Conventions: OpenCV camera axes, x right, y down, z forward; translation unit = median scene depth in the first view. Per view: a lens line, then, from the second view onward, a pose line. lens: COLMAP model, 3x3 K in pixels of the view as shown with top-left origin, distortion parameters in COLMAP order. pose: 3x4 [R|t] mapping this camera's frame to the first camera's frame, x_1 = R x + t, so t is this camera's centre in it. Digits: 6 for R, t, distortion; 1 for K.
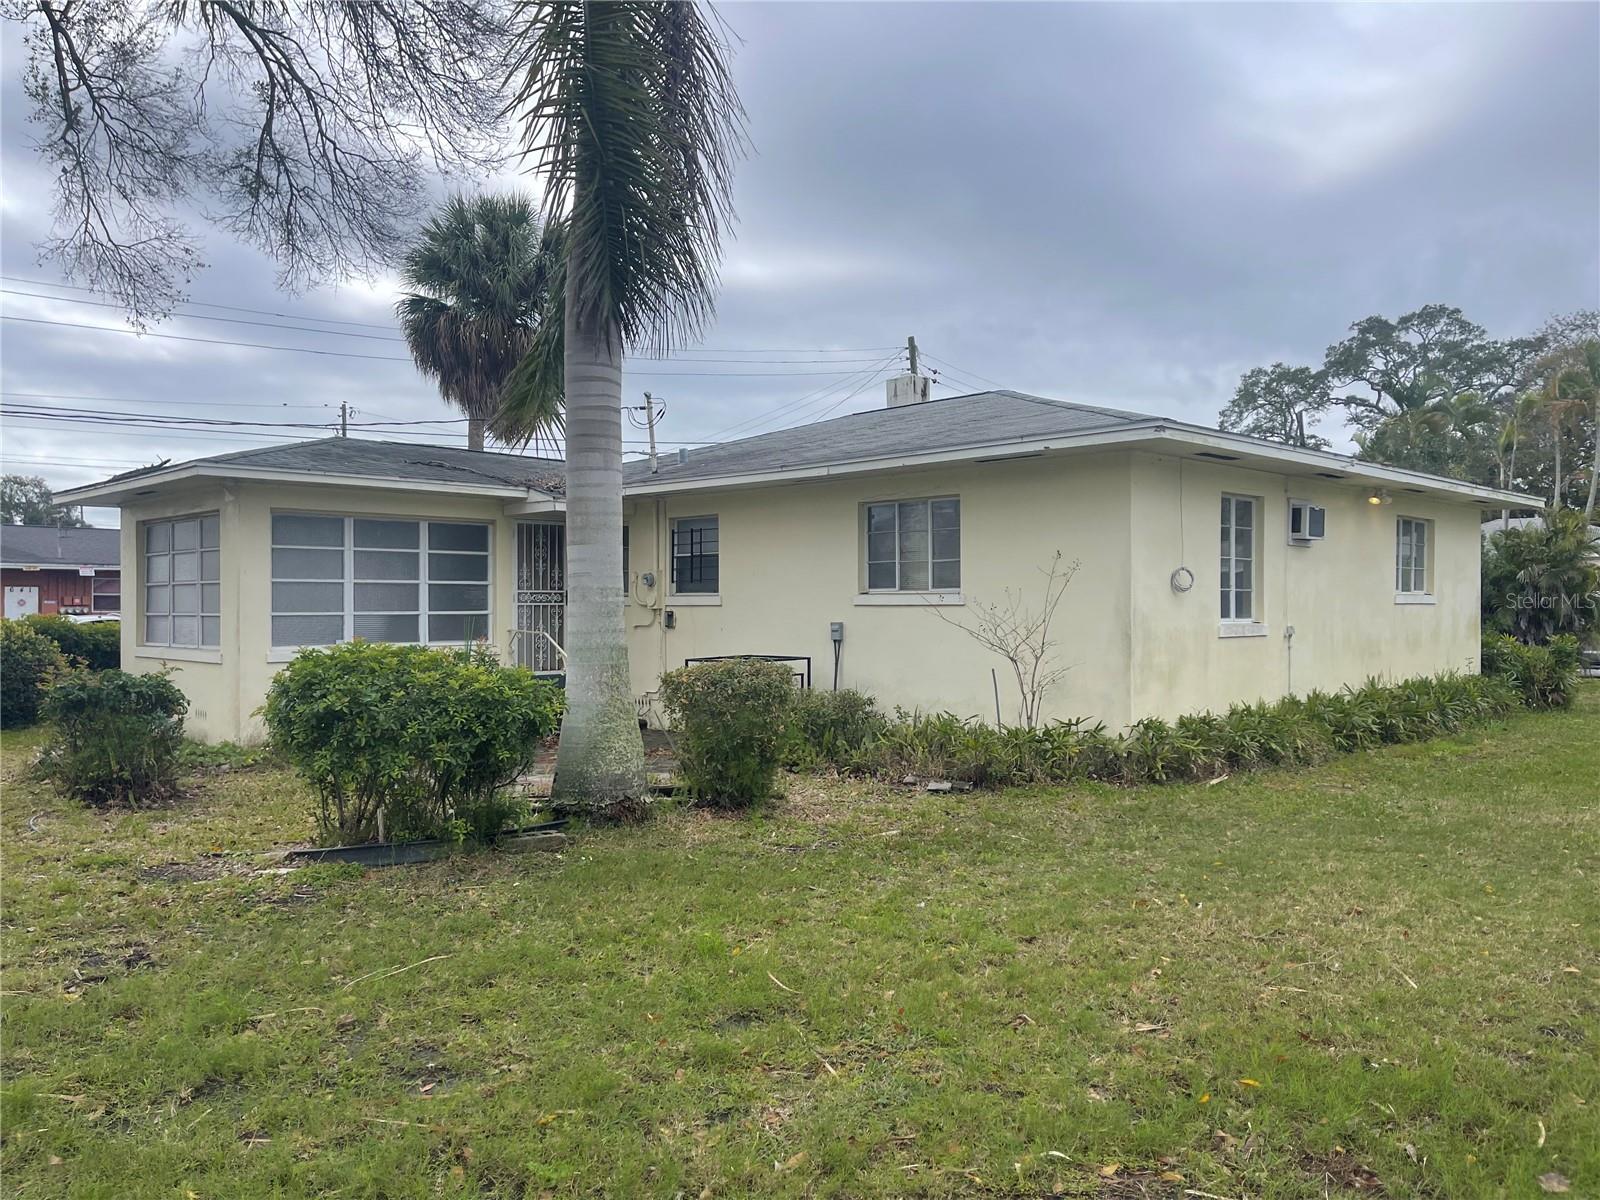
lens RADIAL K [[1210.8, 0, 796.7], [0, 1210.8, 599.8], [0, 0, 1]] dist [0.055681, -0.046833]
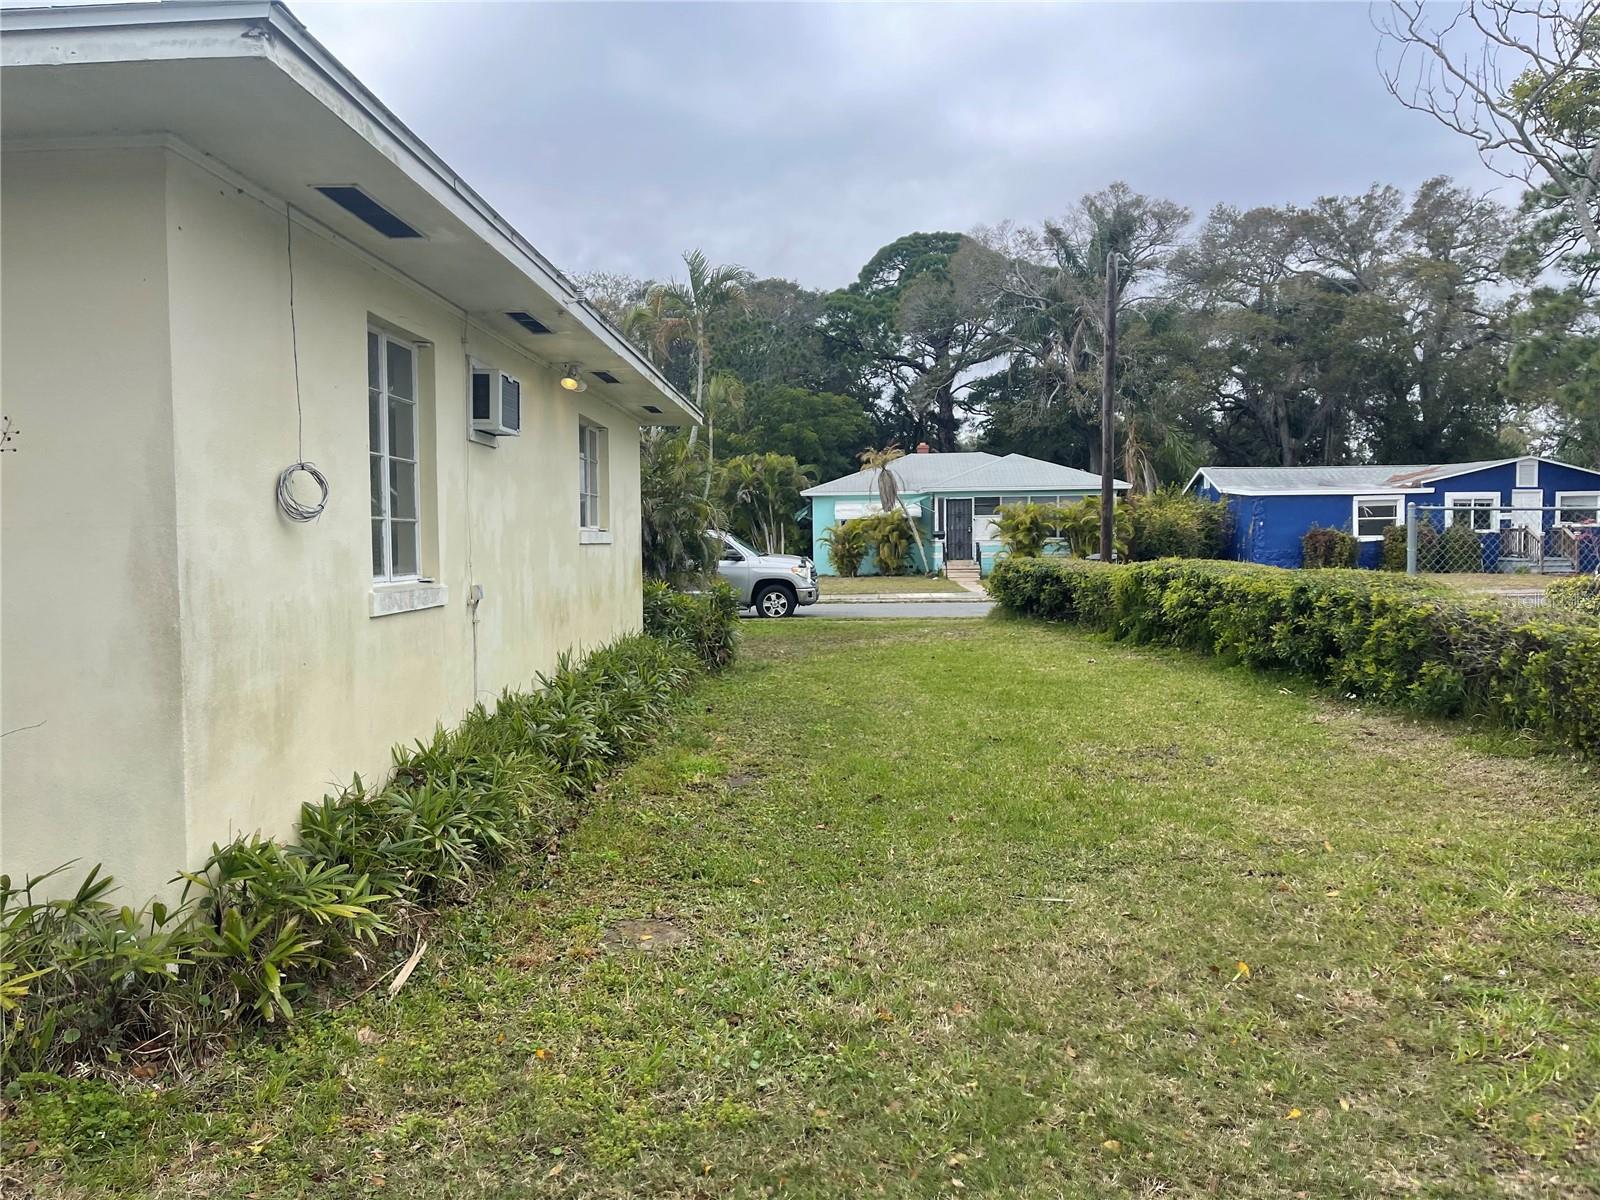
lens RADIAL K [[1210.8, 0, 791.6], [0, 1210.8, 596.2], [0, 0, 1]] dist [0.055681, -0.046833]
pose [[0.729516, -0.037452, 0.682938, 0.139143], [0.005950, 0.998809, 0.048419, 0.000357], [-0.683938, -0.031259, 0.728870, 0.534382]]
